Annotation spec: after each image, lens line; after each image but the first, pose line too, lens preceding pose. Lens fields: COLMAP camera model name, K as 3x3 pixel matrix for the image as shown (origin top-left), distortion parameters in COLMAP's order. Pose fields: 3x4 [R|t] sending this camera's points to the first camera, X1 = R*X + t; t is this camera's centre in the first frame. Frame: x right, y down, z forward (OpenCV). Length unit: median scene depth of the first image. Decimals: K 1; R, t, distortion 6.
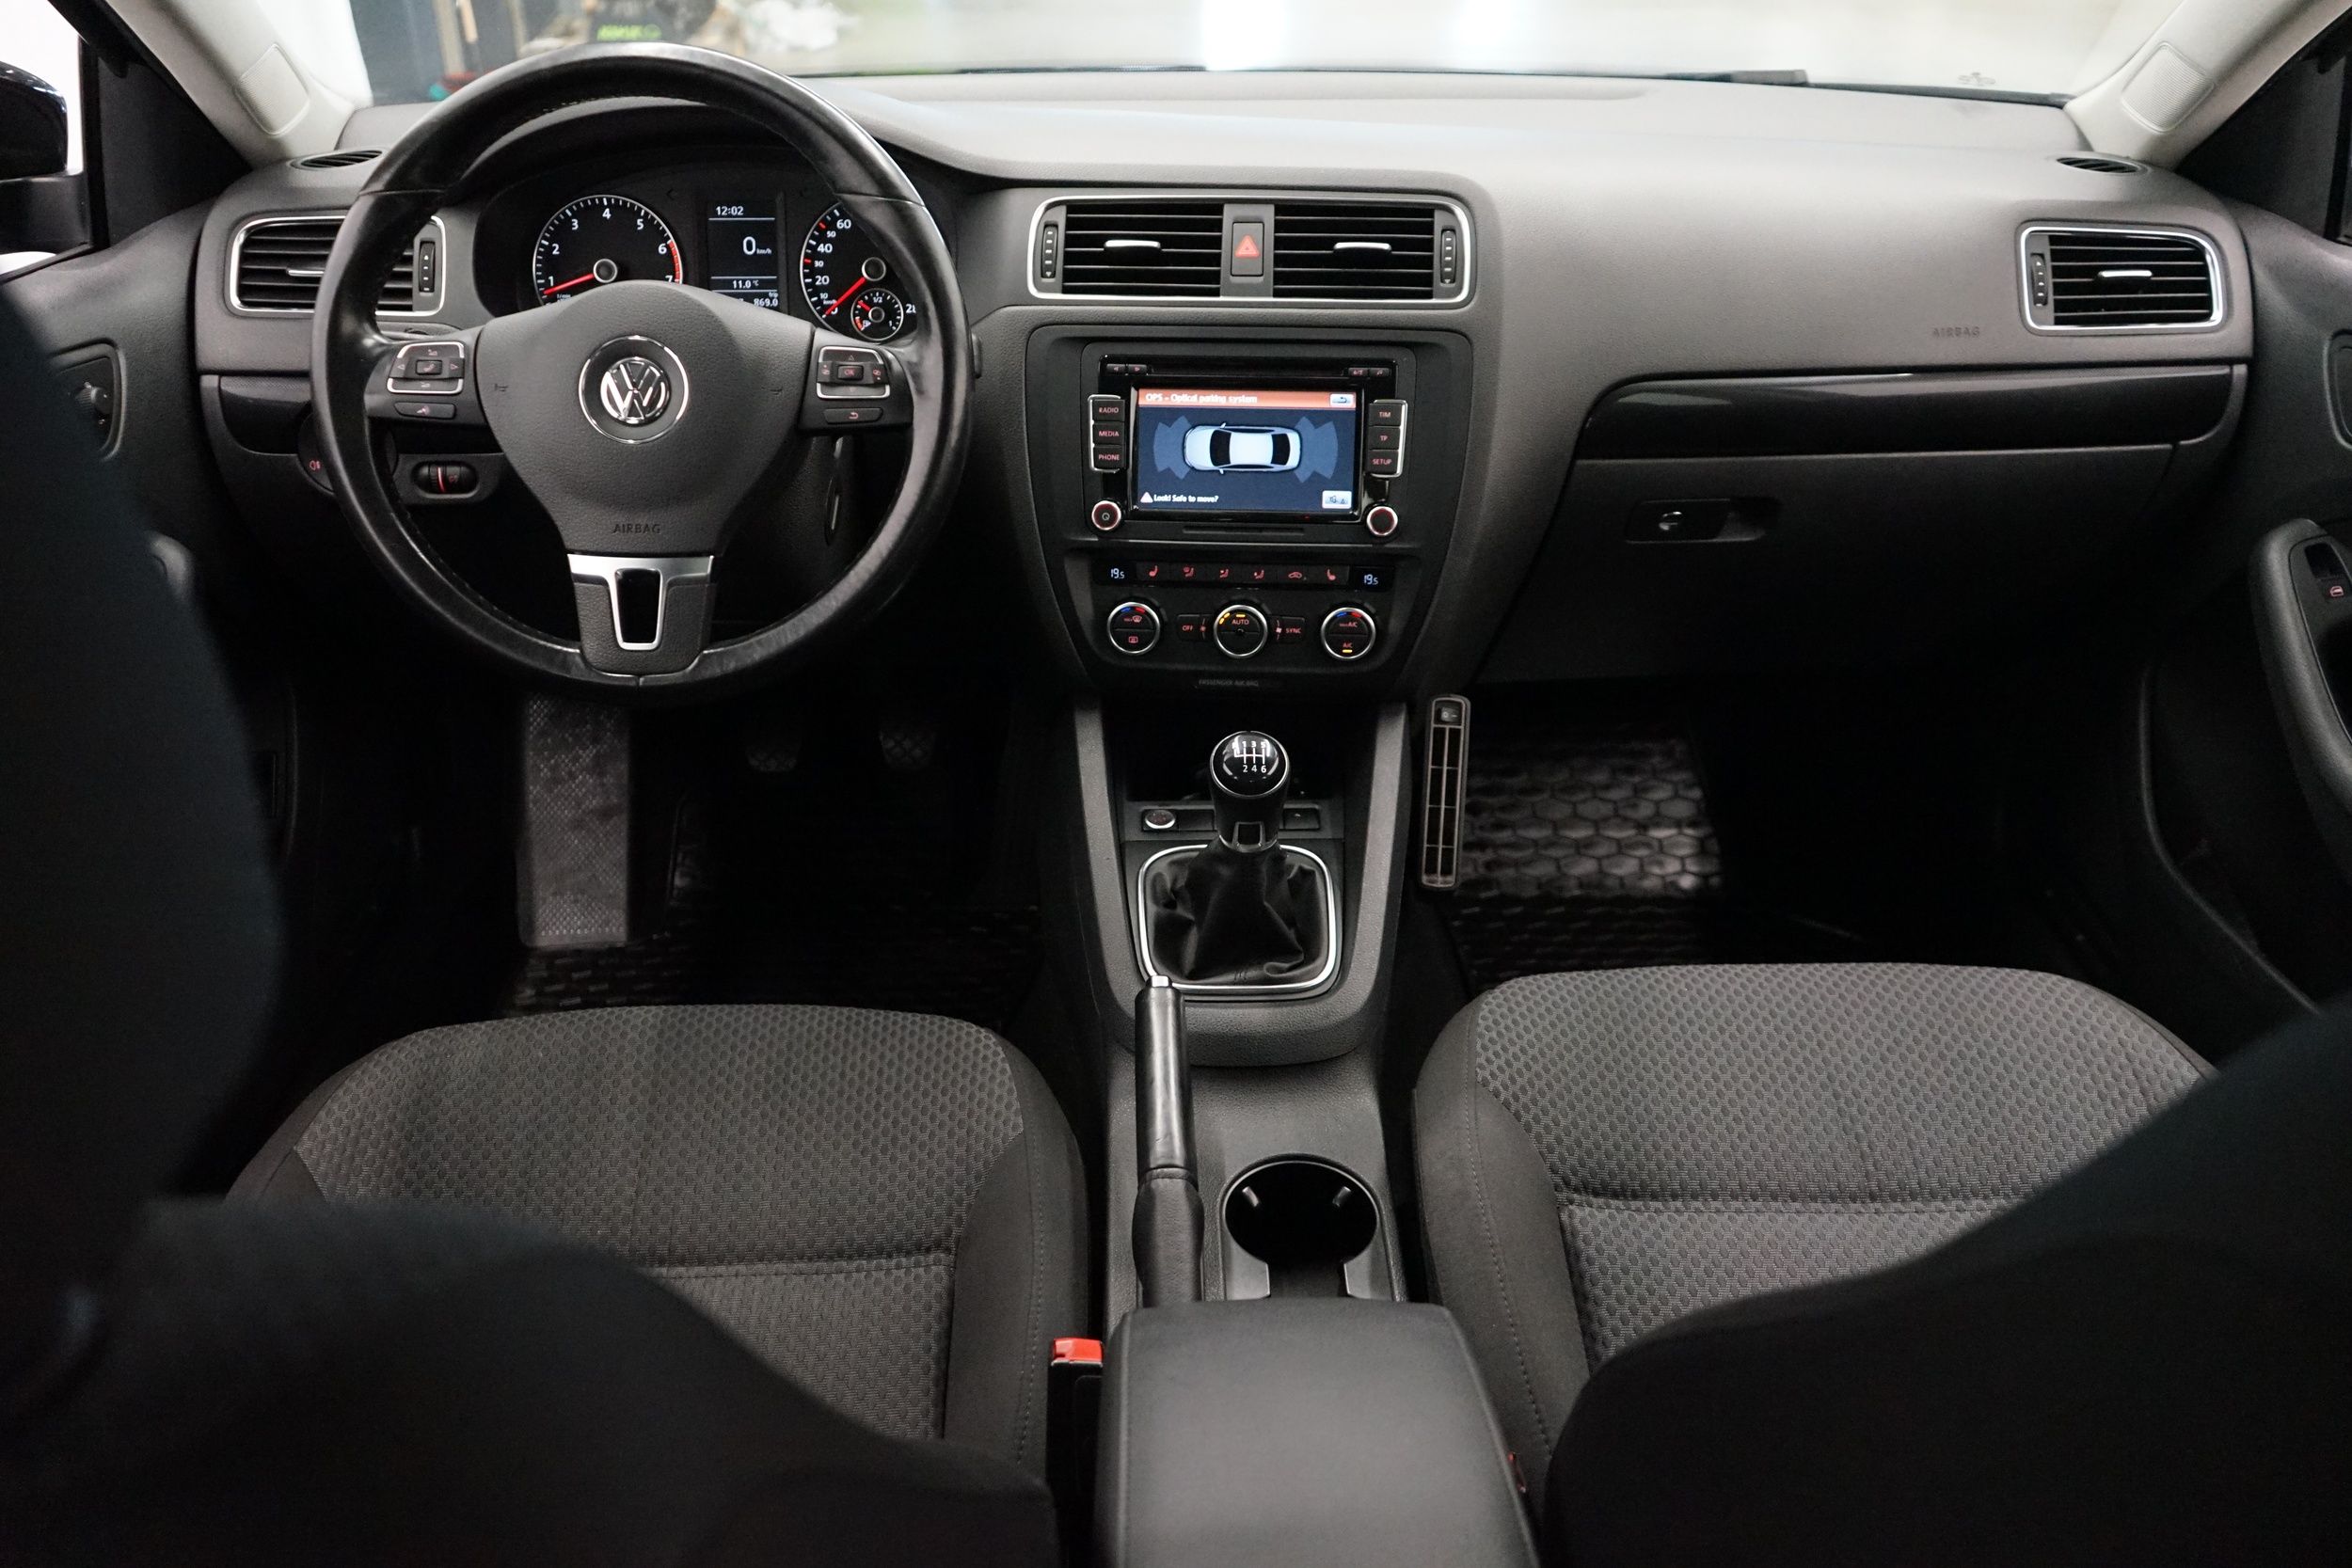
lens RADIAL K [[1898.4, 0, 1176.0], [0, 1898.4, 784.0], [0, 0, 1]] dist [-0.004487, 0.003860]
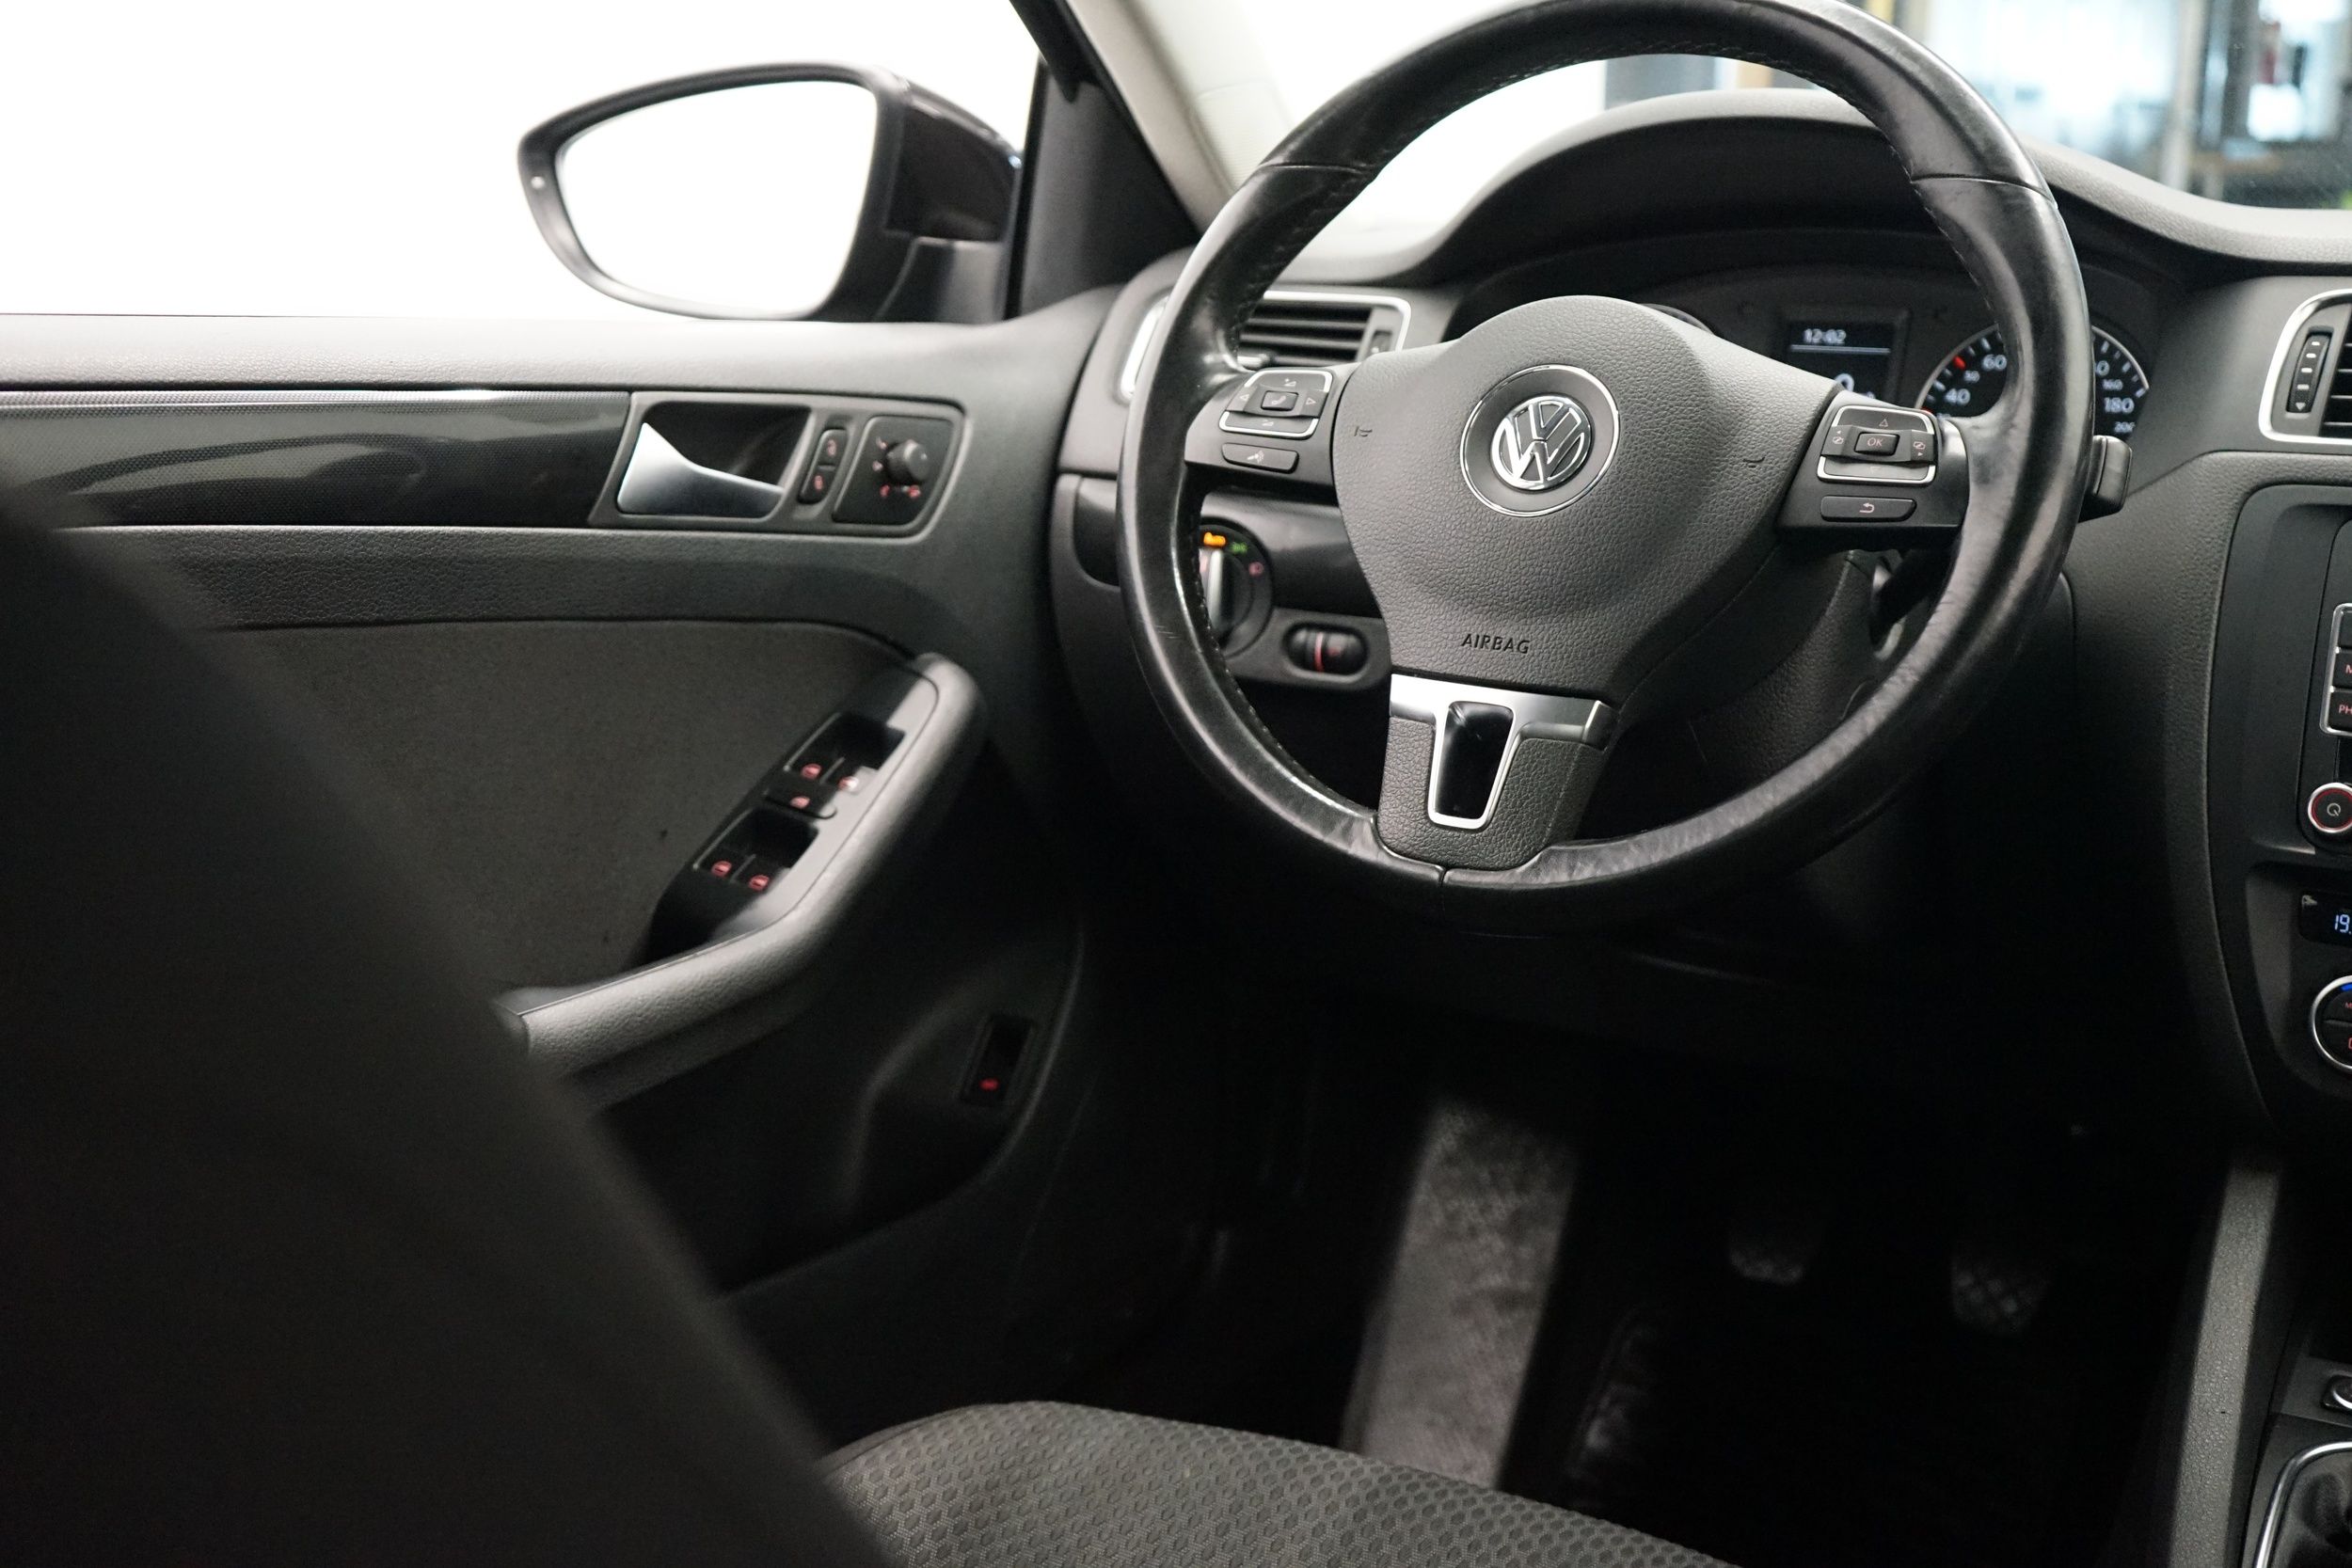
lens RADIAL K [[2773.9, 0, 1176.0], [0, 2773.9, 784.0], [0, 0, 1]] dist [0.021884, -0.003645]
pose [[0.850261, 0.121259, -0.512204, 0.093008], [-0.263162, 0.940683, -0.214153, 0.118094], [0.455854, 0.316879, 0.831736, 0.160495]]
